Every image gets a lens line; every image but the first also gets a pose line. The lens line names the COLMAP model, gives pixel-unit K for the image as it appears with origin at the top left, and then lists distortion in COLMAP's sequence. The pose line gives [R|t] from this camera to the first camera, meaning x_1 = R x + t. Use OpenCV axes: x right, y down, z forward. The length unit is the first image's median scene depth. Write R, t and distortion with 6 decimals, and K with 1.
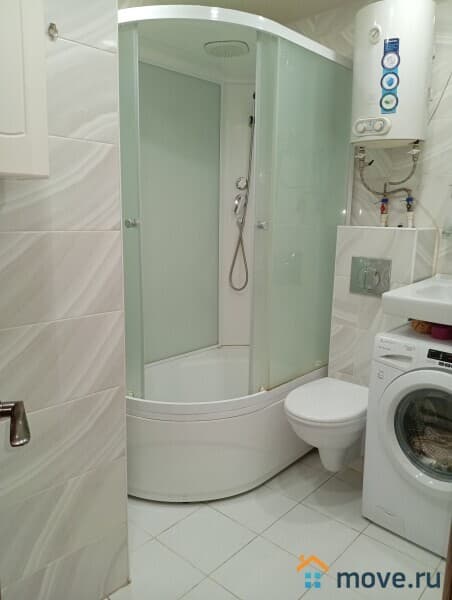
lens RADIAL K [[461.2, 0, 226.6], [0, 461.2, 299.1], [0, 0, 1]] dist [-0.002091, -0.029453]
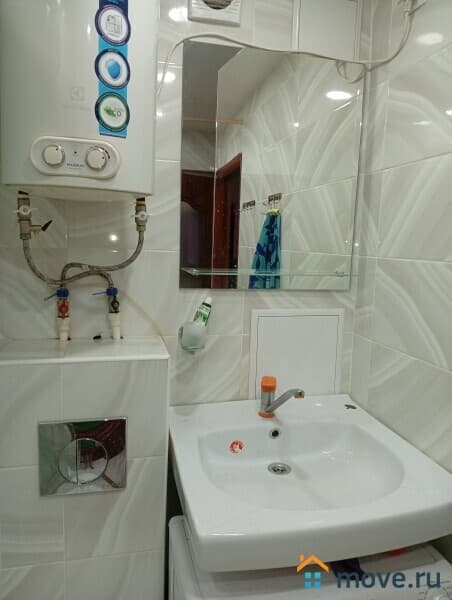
lens RADIAL K [[461.2, 0, 225.6], [0, 461.2, 299.5], [0, 0, 1]] dist [-0.002091, -0.029453]
pose [[0.508683, -0.121961, 0.852272, -0.013620], [0.139586, 0.988501, 0.058143, -0.240669], [-0.849563, 0.089389, 0.519858, 0.647083]]
